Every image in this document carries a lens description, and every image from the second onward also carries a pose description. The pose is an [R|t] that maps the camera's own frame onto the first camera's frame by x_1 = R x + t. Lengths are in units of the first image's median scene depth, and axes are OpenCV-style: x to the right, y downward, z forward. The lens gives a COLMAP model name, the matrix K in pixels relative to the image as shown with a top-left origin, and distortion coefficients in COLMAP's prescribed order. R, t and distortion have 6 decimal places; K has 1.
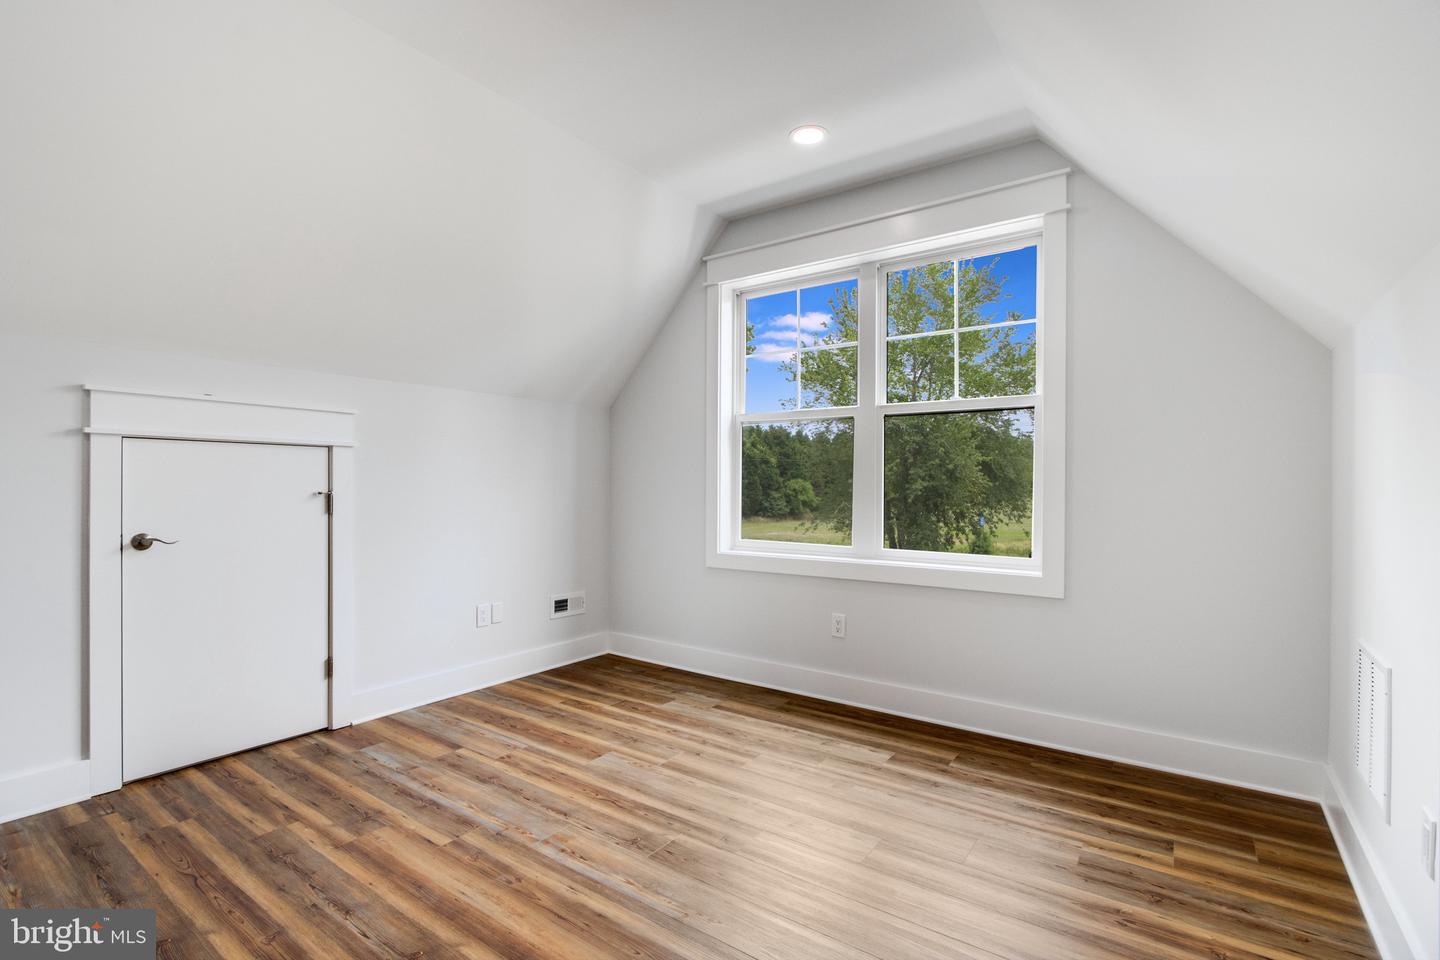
lens RADIAL K [[671.7, 0, 713.5], [0, 671.7, 481.5], [0, 0, 1]] dist [-0.013058, 0.000928]
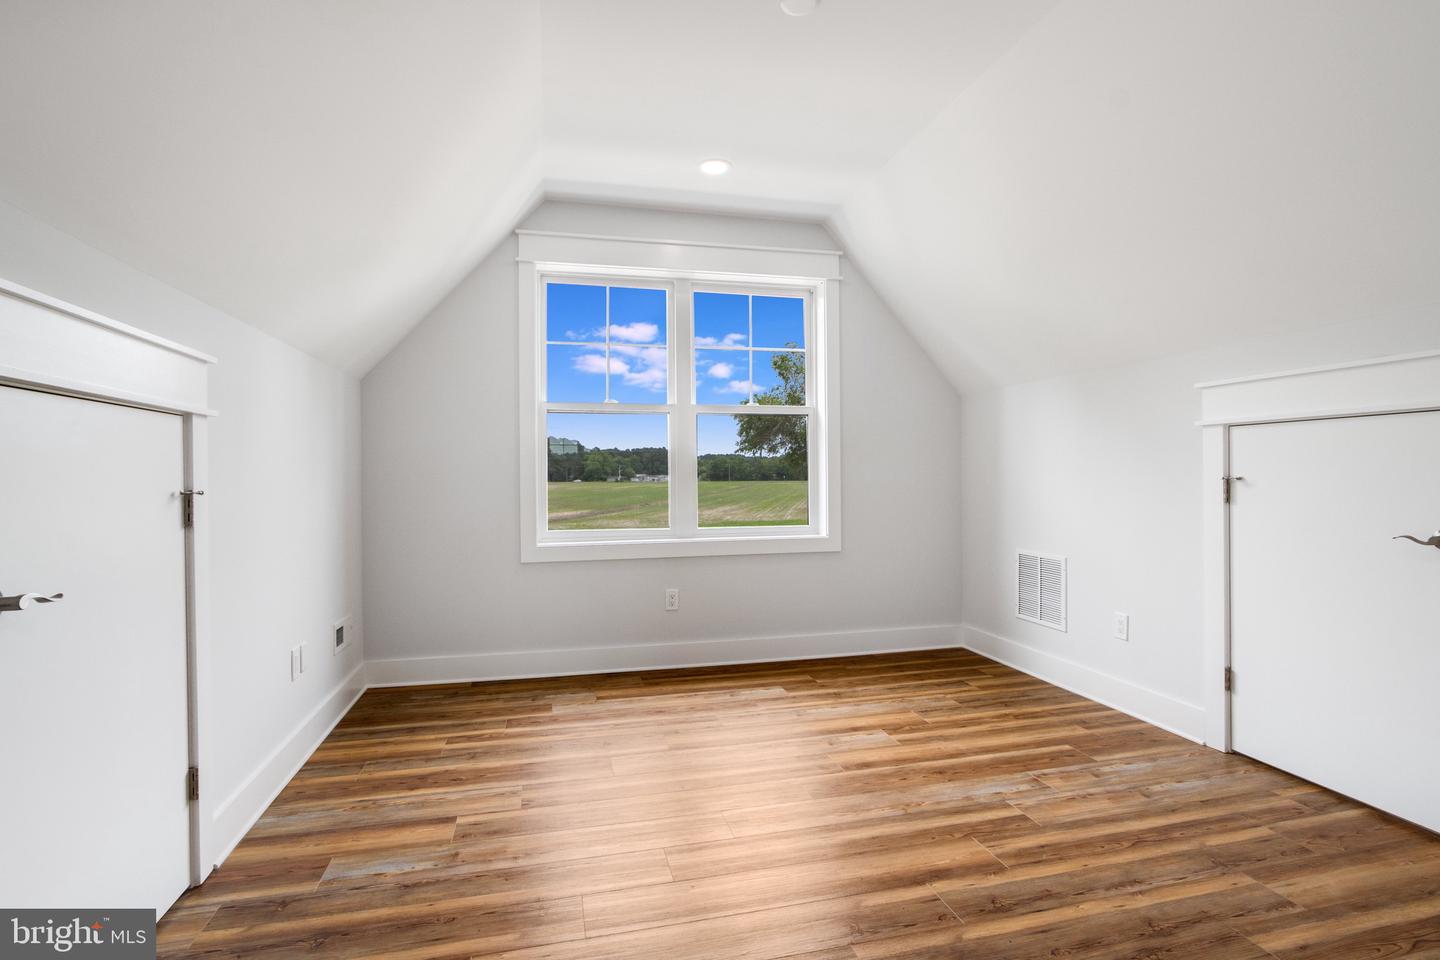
lens RADIAL K [[715.7, 0, 622.5], [0, 715.7, 475.9], [0, 0, 1]] dist [-0.023065, 0.000163]
pose [[0.657196, -0.009316, 0.753662, -0.798742], [0.005382, 0.999956, 0.007668, -0.000990], [-0.753701, -0.000983, 0.657217, 0.293376]]
